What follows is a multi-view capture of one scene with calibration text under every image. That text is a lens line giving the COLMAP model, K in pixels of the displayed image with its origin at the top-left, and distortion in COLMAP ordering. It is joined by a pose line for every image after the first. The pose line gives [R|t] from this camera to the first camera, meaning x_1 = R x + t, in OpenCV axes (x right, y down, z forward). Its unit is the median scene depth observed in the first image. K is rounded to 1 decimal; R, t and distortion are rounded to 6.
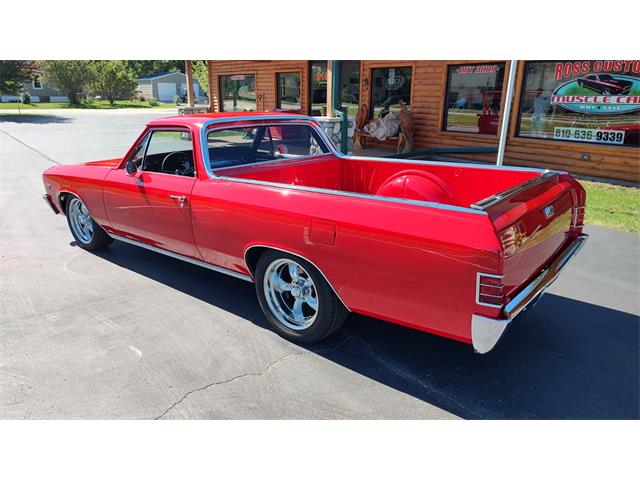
lens RADIAL K [[457.9, 0, 321.7], [0, 457.9, 240.8], [0, 0, 1]] dist [0.009144, -0.008907]
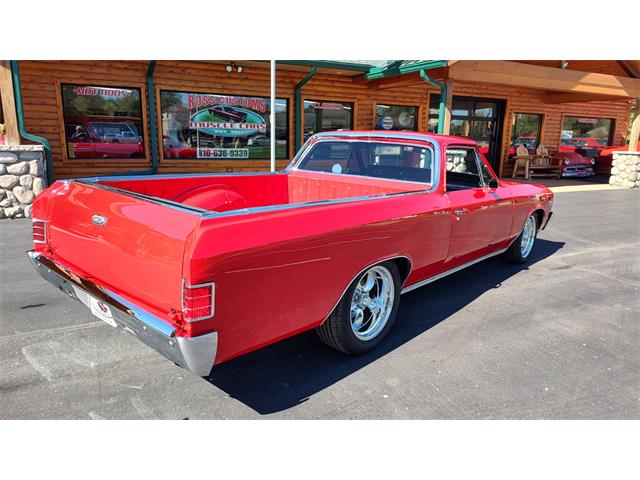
lens RADIAL K [[458.6, 0, 323.4], [0, 458.6, 240.7], [0, 0, 1]] dist [0.006646, -0.002969]
pose [[0.204137, -0.223519, 0.953083, -0.484558], [0.278450, 0.946627, 0.162364, -0.100636], [-0.938506, 0.232242, 0.255481, 0.364261]]
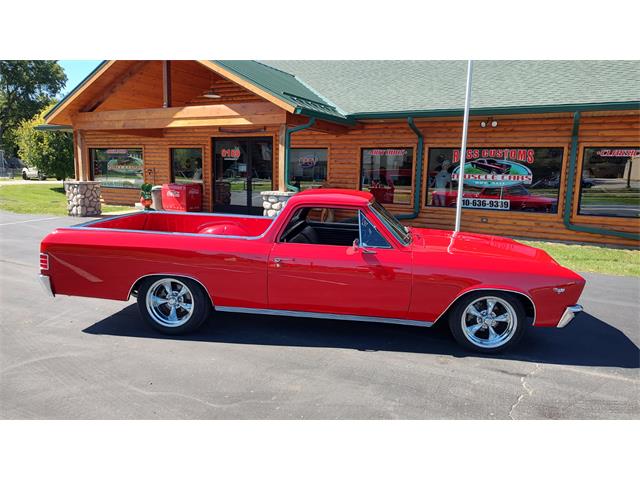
lens RADIAL K [[454.6, 0, 320.9], [0, 454.6, 244.1], [0, 0, 1]] dist [0.010660, -0.004705]
pose [[0.923140, -0.052425, 0.380872, -0.267036], [0.106235, 0.986872, -0.121648, -0.005592], [-0.369495, 0.152760, 0.916591, -0.001189]]
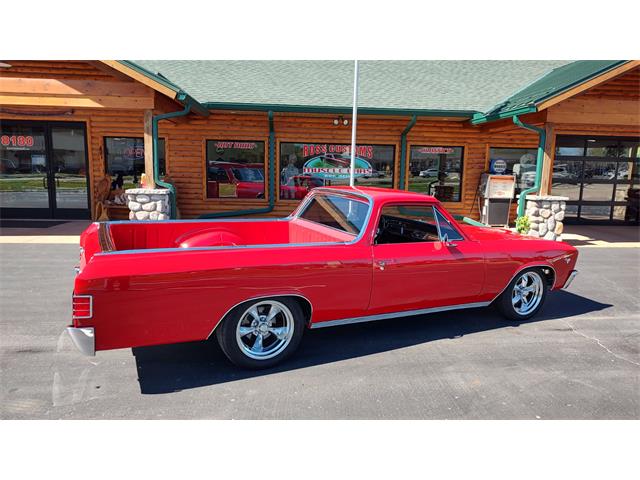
lens RADIAL K [[457.9, 0, 321.7], [0, 457.9, 240.8], [0, 0, 1]] dist [0.009144, -0.008907]
pose [[0.562439, -0.129457, 0.816641, -0.473293], [0.238394, 0.971115, -0.010243, -0.065611], [-0.791726, 0.200443, 0.577055, 0.181786]]
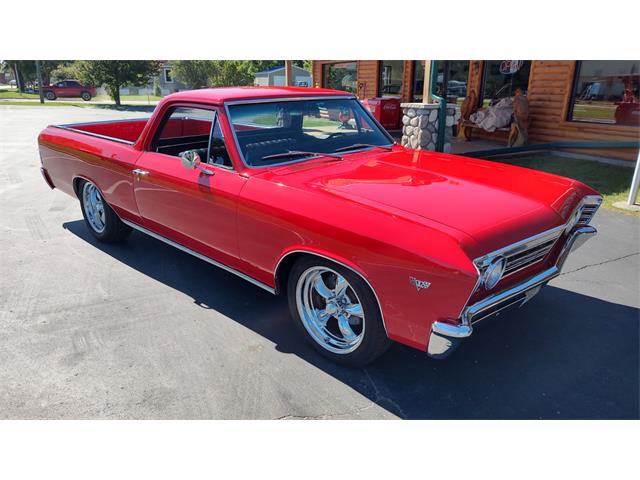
lens RADIAL K [[457.9, 0, 321.7], [0, 457.9, 240.8], [0, 0, 1]] dist [0.009144, -0.008907]
pose [[0.972257, 0.068885, -0.223542, 0.031407], [-0.065909, 0.997610, 0.020758, -0.010355], [0.224438, -0.005449, 0.974473, 0.083116]]
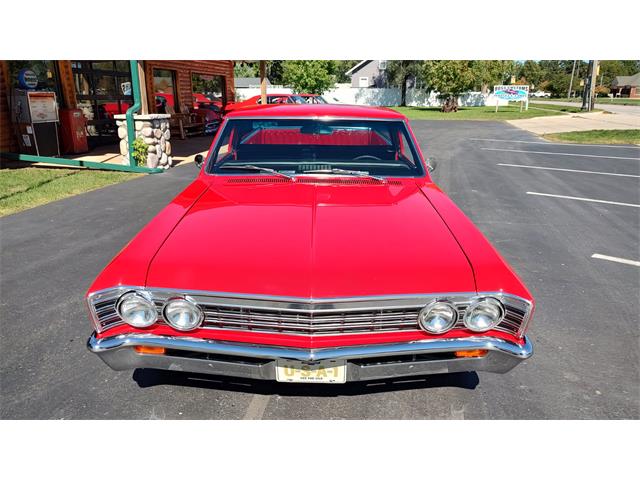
lens RADIAL K [[460.4, 0, 321.1], [0, 460.4, 241.9], [0, 0, 1]] dist [0.005636, -0.007699]
pose [[-0.630129, -0.251043, 0.734789, -0.340390], [0.219421, 0.850159, 0.478627, -0.178882], [-0.744844, 0.462825, -0.480626, 0.577276]]
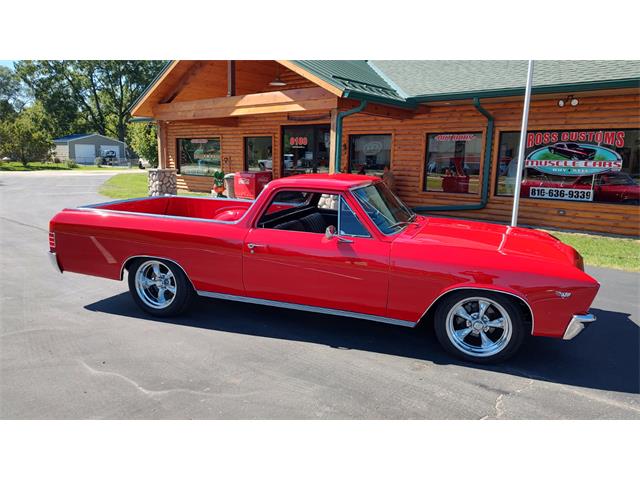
lens RADIAL K [[457.9, 0, 321.7], [0, 457.9, 240.8], [0, 0, 1]] dist [0.009144, -0.008907]
pose [[0.983705, -0.024985, 0.178044, -0.168936], [0.047800, 0.991000, -0.125035, 0.001550], [-0.173317, 0.131509, 0.976046, -0.004064]]
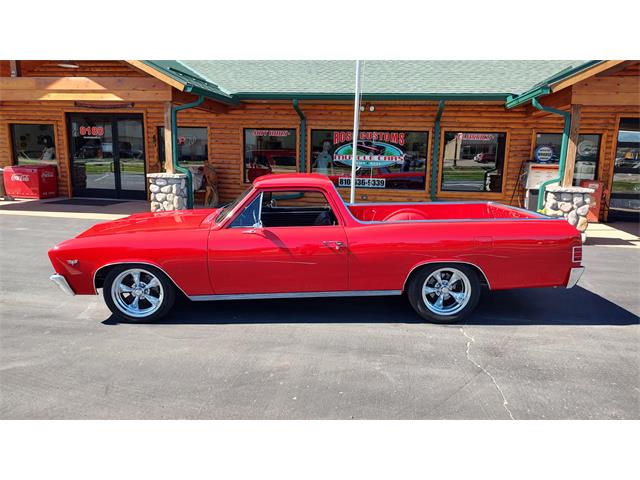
lens RADIAL K [[459.0, 0, 321.0], [0, 459.0, 241.7], [0, 0, 1]] dist [0.008482, -0.009992]
pose [[0.751638, -0.118839, 0.648782, -0.352261], [0.186366, 0.981818, -0.036070, -0.017460], [-0.632699, 0.148023, 0.760119, 0.023316]]
